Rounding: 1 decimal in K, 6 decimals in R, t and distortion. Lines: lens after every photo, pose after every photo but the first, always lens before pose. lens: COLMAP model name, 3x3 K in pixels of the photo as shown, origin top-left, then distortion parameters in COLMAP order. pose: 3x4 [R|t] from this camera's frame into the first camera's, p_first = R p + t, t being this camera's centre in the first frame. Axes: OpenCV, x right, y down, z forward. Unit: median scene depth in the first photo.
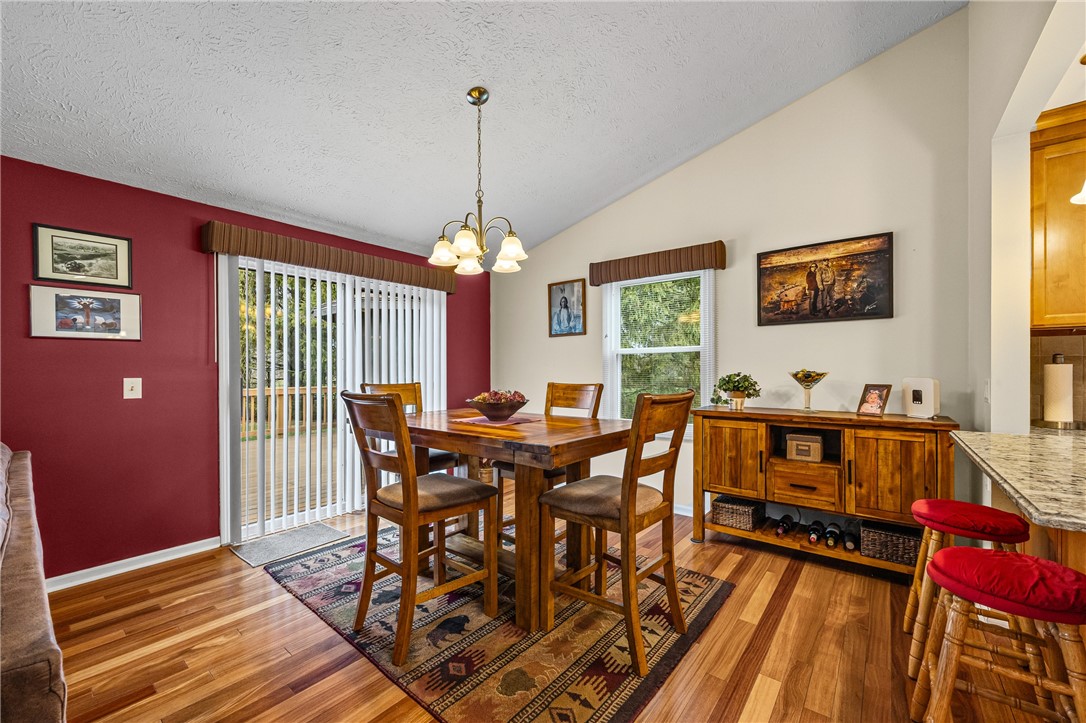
lens RADIAL K [[428.8, 0, 553.2], [0, 428.8, 370.2], [0, 0, 1]] dist [-0.001771, 0.001875]
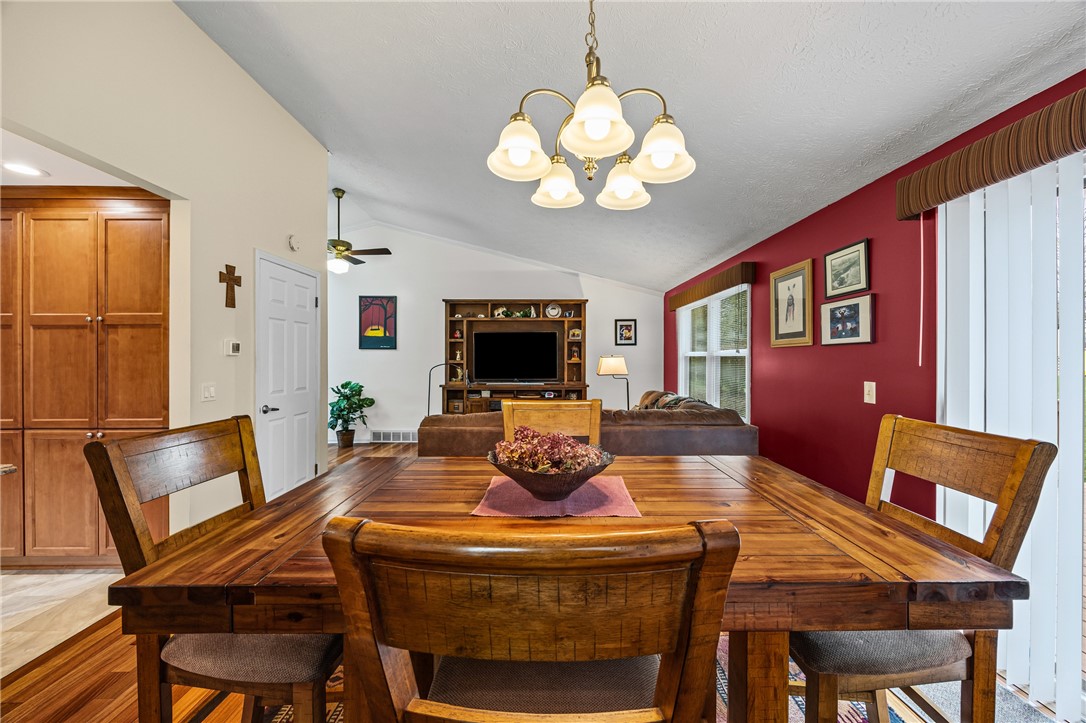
lens RADIAL K [[414.7, 0, 548.9], [0, 414.7, 357.9], [0, 0, 1]] dist [-0.005515, 0.000278]
pose [[-0.774164, 0.003481, -0.632976, 0.166657], [0.002599, 0.999994, 0.002320, -0.039799], [0.632980, 0.000151, -0.774168, 1.272760]]
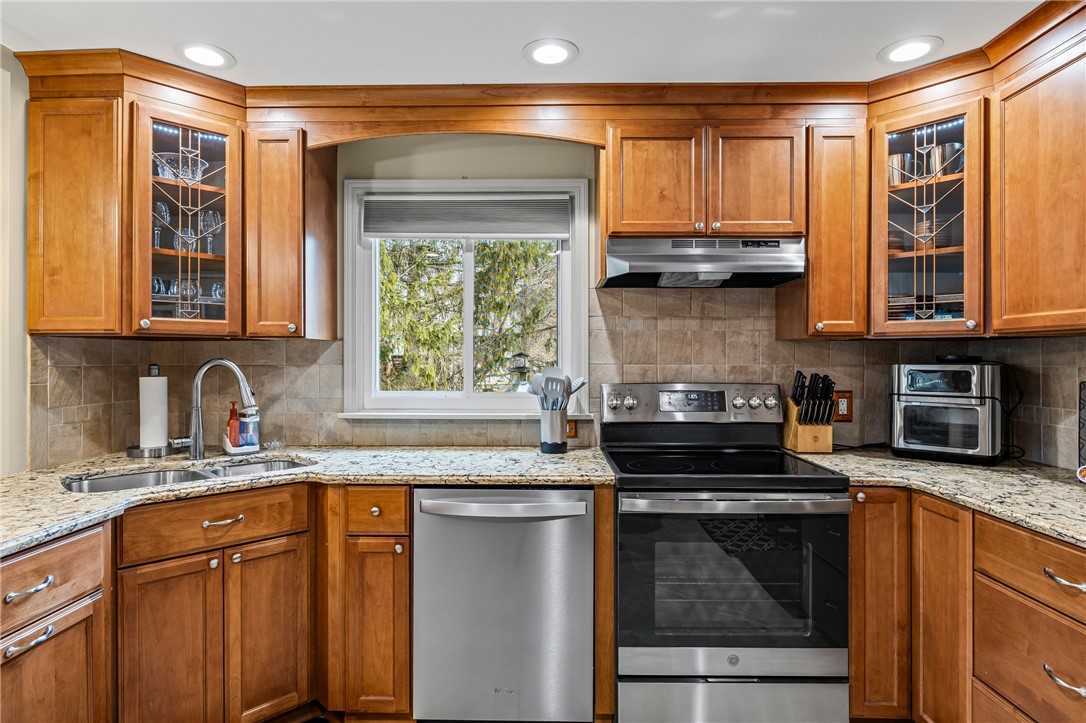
lens RADIAL K [[580.0, 0, 547.3], [0, 580.0, 357.7], [0, 0, 1]] dist [-0.003750, -0.003098]
pose [[0.797380, 0.002352, 0.603473, 0.923102], [0.001592, 0.999981, -0.006001, -0.035661], [-0.603476, 0.005745, 0.797360, -0.274117]]
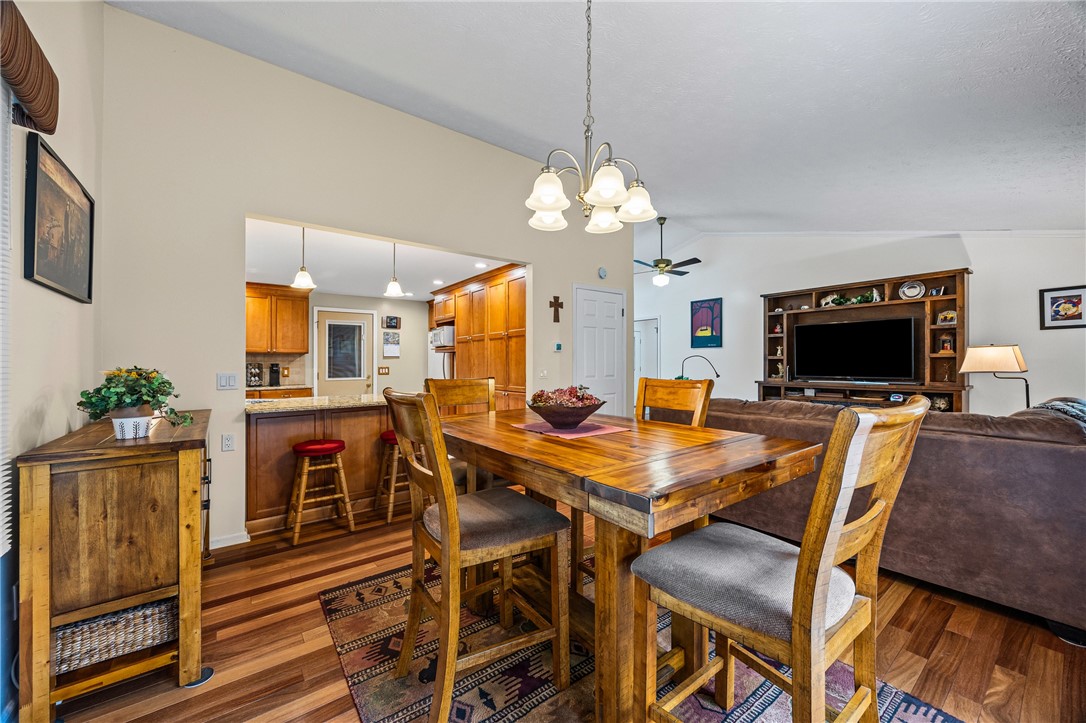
lens RADIAL K [[414.7, 0, 546.9], [0, 414.7, 364.8], [0, 0, 1]] dist [-0.005515, 0.000278]
pose [[-0.968123, 0.008799, 0.250320, -0.271407], [0.010517, 0.999929, 0.005527, -0.000852], [-0.250254, 0.007983, -0.968147, 1.626098]]
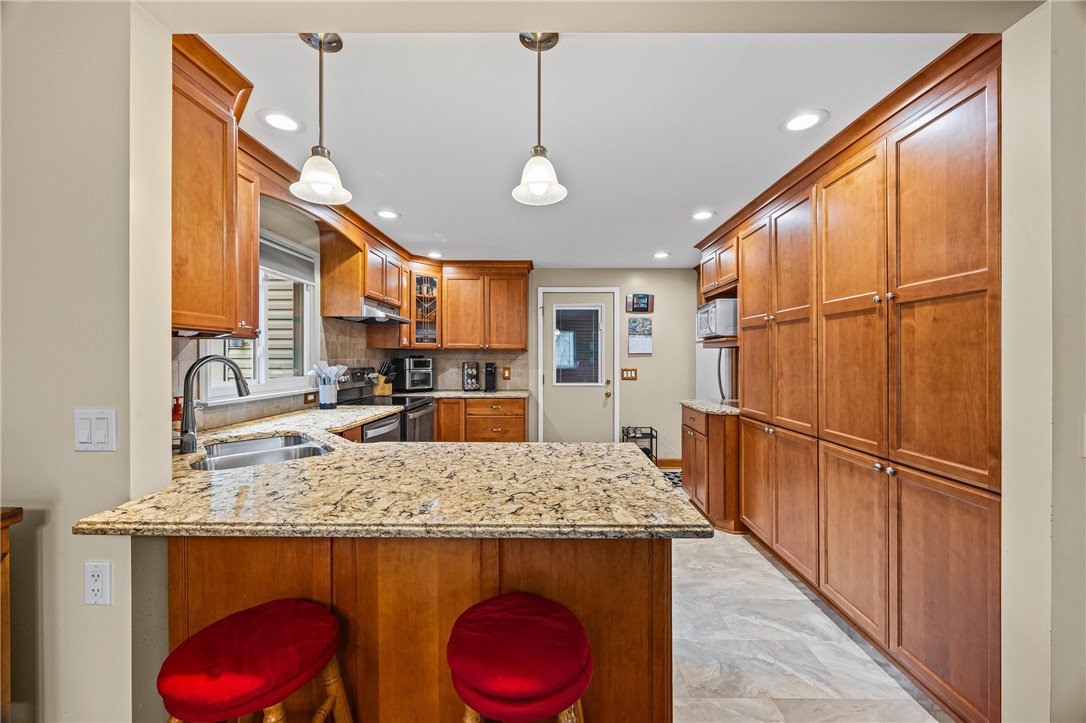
lens RADIAL K [[414.7, 0, 546.3], [0, 414.7, 354.0], [0, 0, 1]] dist [-0.005515, 0.000278]
pose [[-0.604046, 0.005200, 0.796933, 0.180465], [0.000778, 0.999982, -0.005936, -0.038069], [-0.796949, -0.002965, -0.604039, 0.681021]]
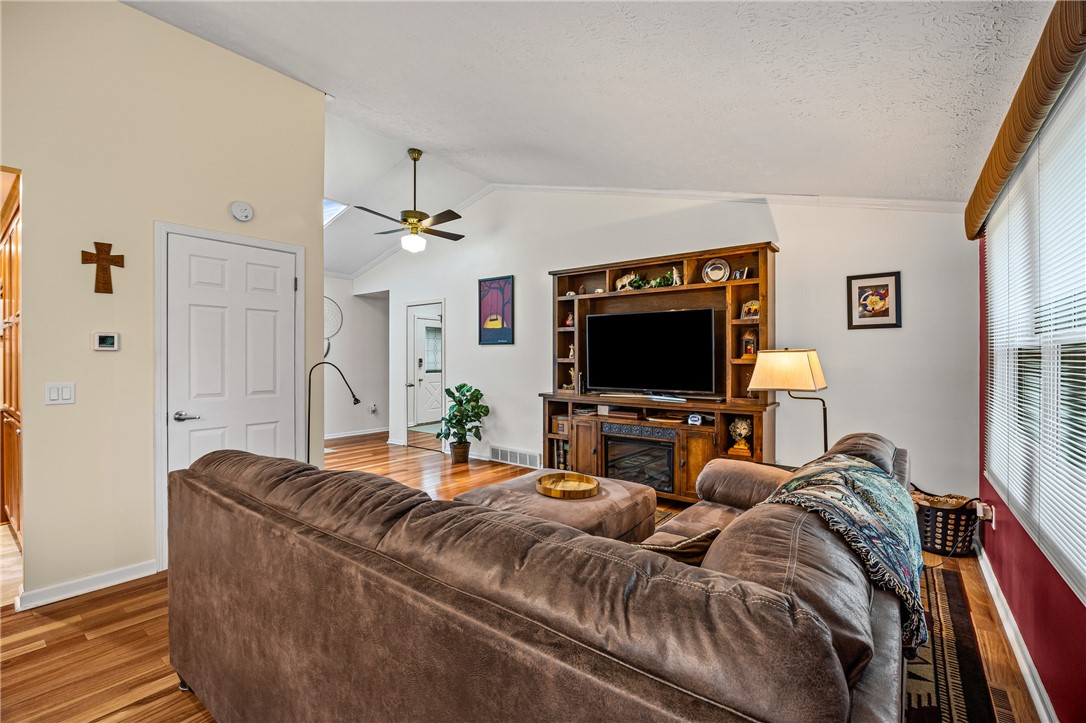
lens RADIAL K [[470.7, 0, 558.0], [0, 470.7, 356.3], [0, 0, 1]] dist [-0.018552, -0.000326]
pose [[-0.999651, 0.002774, -0.026287, -0.839882], [0.002820, 0.999995, -0.001719, -0.027977], [0.026282, -0.001793, -0.999653, 0.948292]]
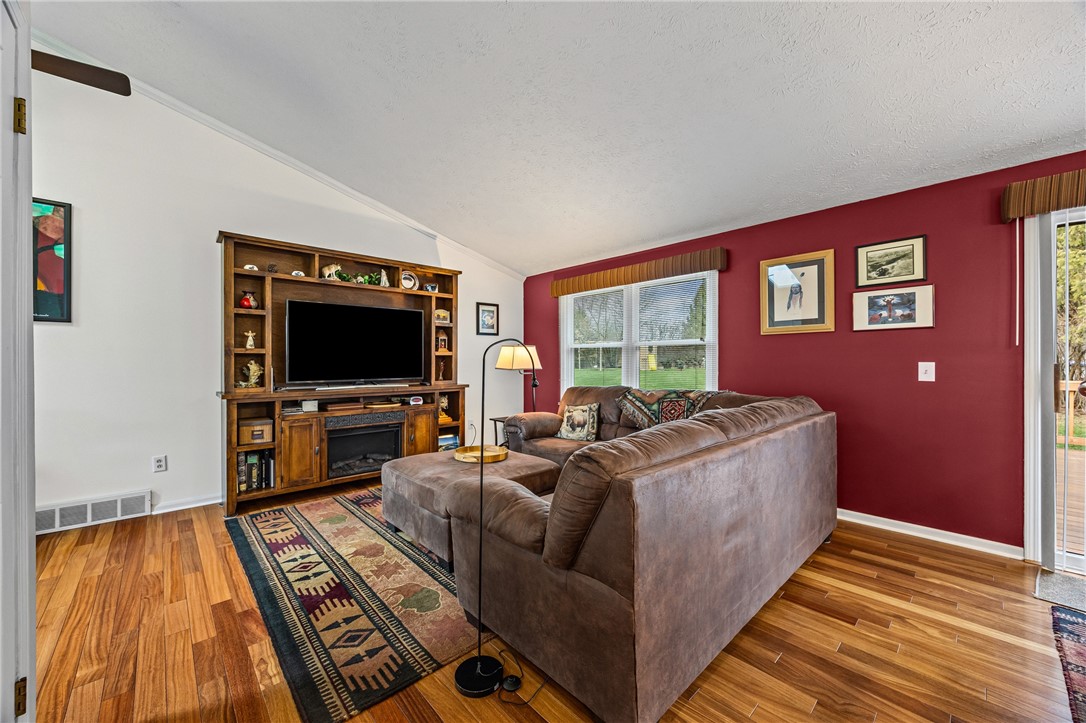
lens RADIAL K [[414.7, 0, 542.7], [0, 414.7, 362.3], [0, 0, 1]] dist [-0.005515, 0.000278]
pose [[-0.154332, 0.006687, -0.987996, 0.204924], [-0.000382, 0.999977, 0.006828, 0.011570], [0.988019, 0.001431, -0.154326, 0.202098]]
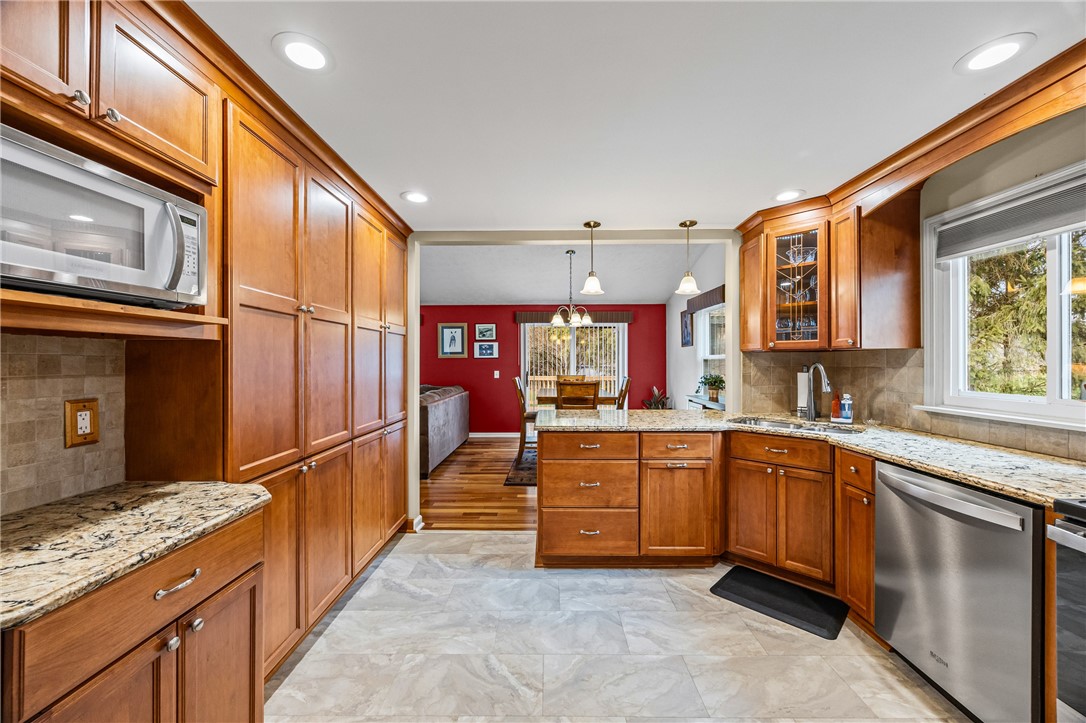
lens RADIAL K [[414.7, 0, 540.1], [0, 414.7, 364.2], [0, 0, 1]] dist [-0.005515, 0.000278]
pose [[0.602284, 0.004449, -0.798270, 1.457384], [-0.001180, 0.999988, 0.004683, -0.040012], [0.798281, -0.001879, 0.602282, -0.462968]]
